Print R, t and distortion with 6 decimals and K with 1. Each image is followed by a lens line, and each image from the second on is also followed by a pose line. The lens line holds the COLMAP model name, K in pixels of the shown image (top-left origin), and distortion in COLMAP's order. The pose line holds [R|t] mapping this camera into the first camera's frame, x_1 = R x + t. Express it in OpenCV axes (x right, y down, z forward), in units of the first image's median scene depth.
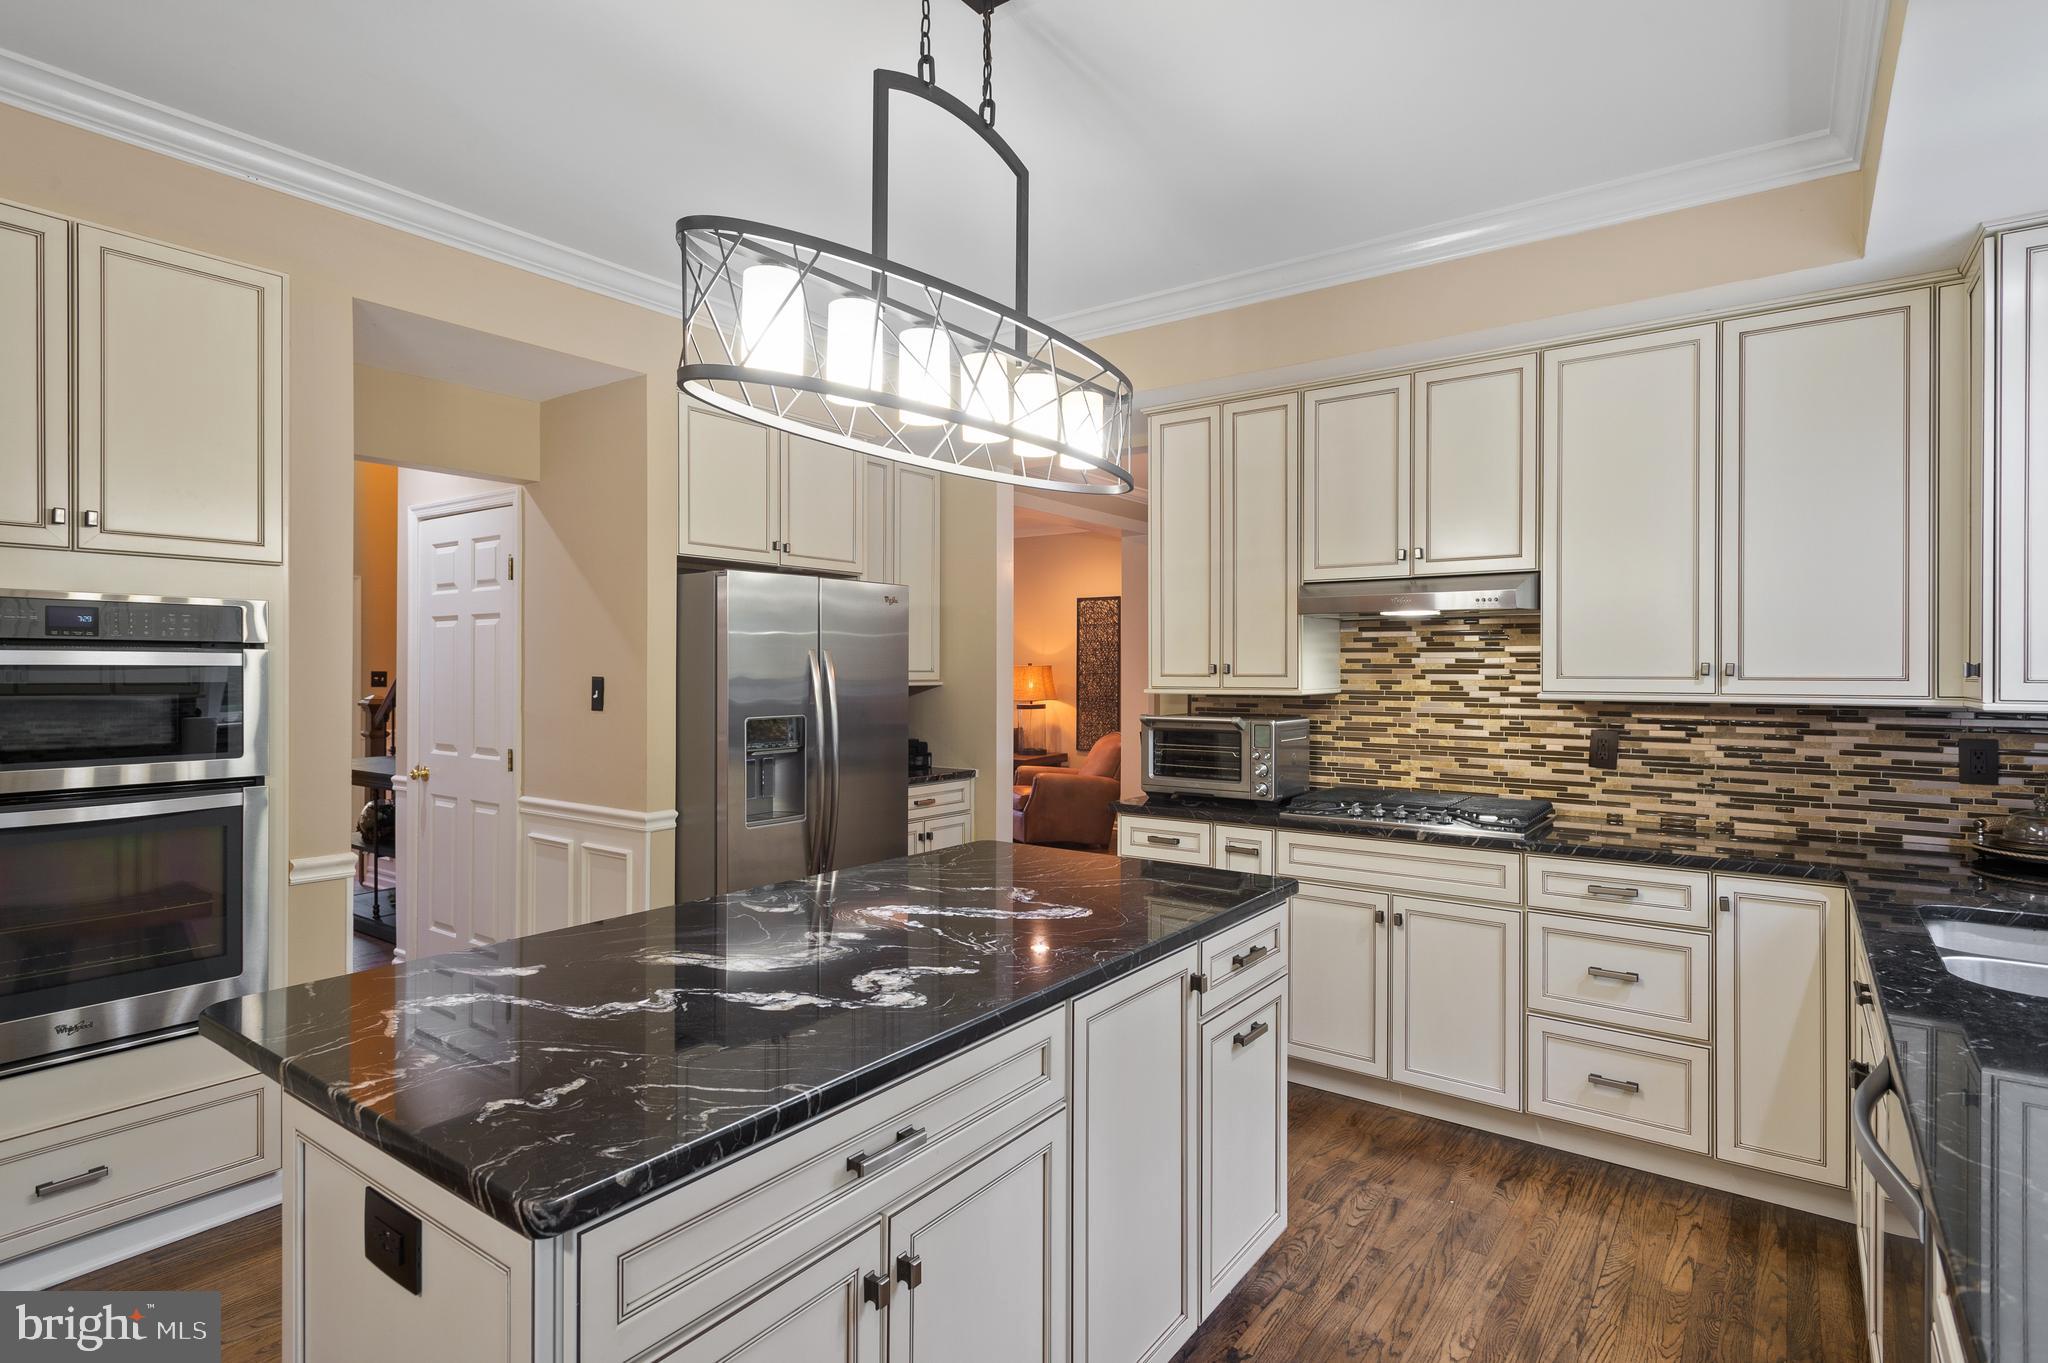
lens RADIAL K [[1036.5, 0, 1010.1], [0, 1036.5, 672.2], [0, 0, 1]] dist [-0.002850, -0.000621]
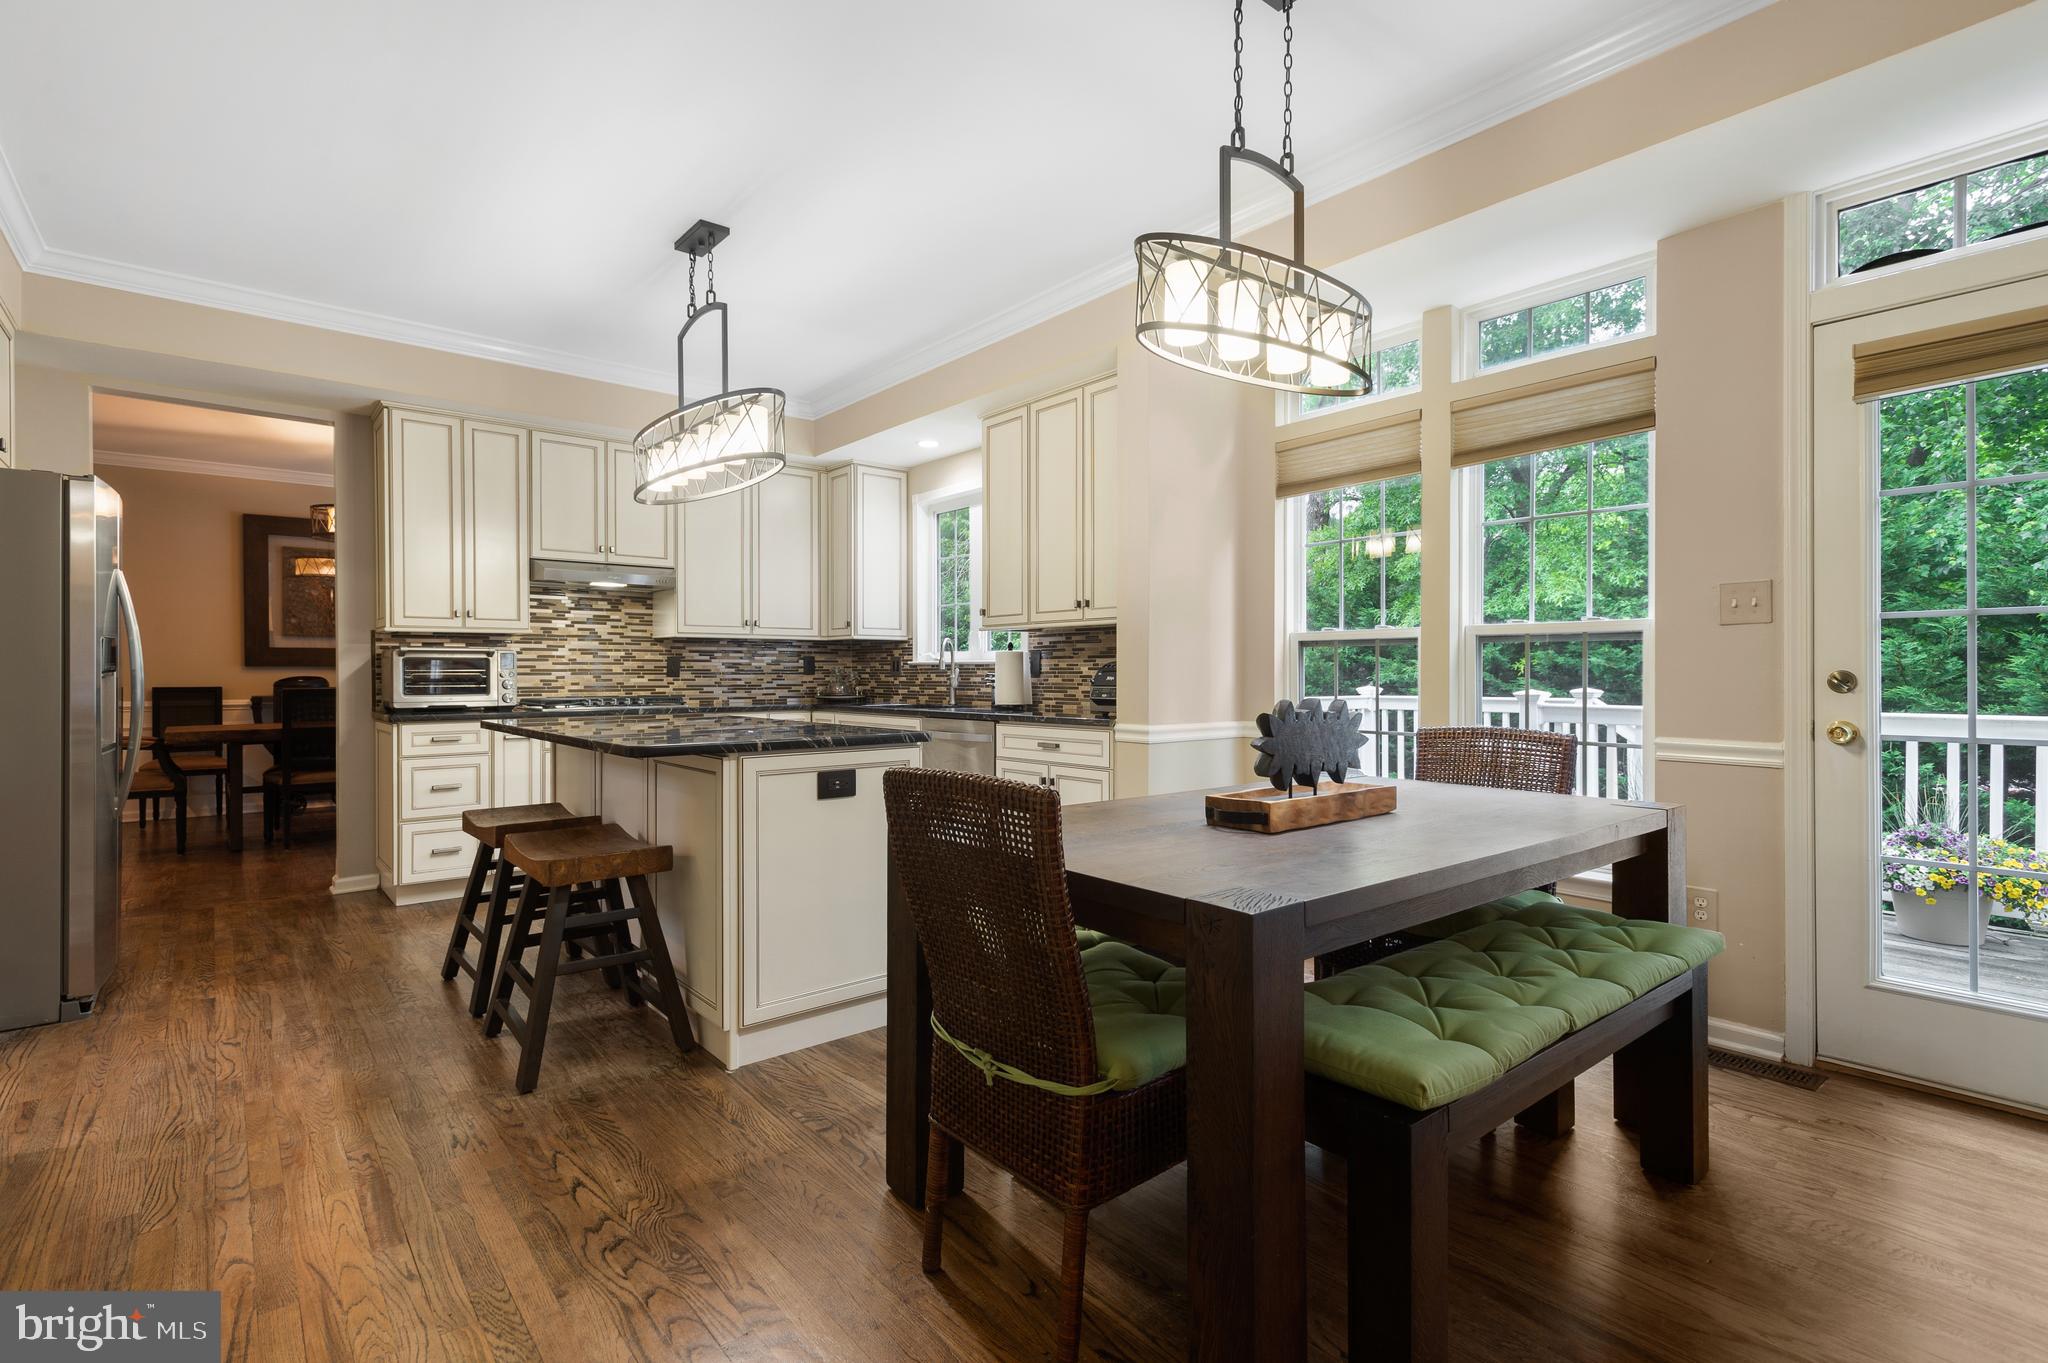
lens RADIAL K [[959.9, 0, 1020.2], [0, 959.9, 671.1], [0, 0, 1]] dist [0.007555, -0.001643]
pose [[0.233721, -0.003786, 0.972296, -0.941795], [0.002076, 0.999992, 0.003395, 0.076283], [-0.972301, 0.001225, 0.233727, -0.008476]]
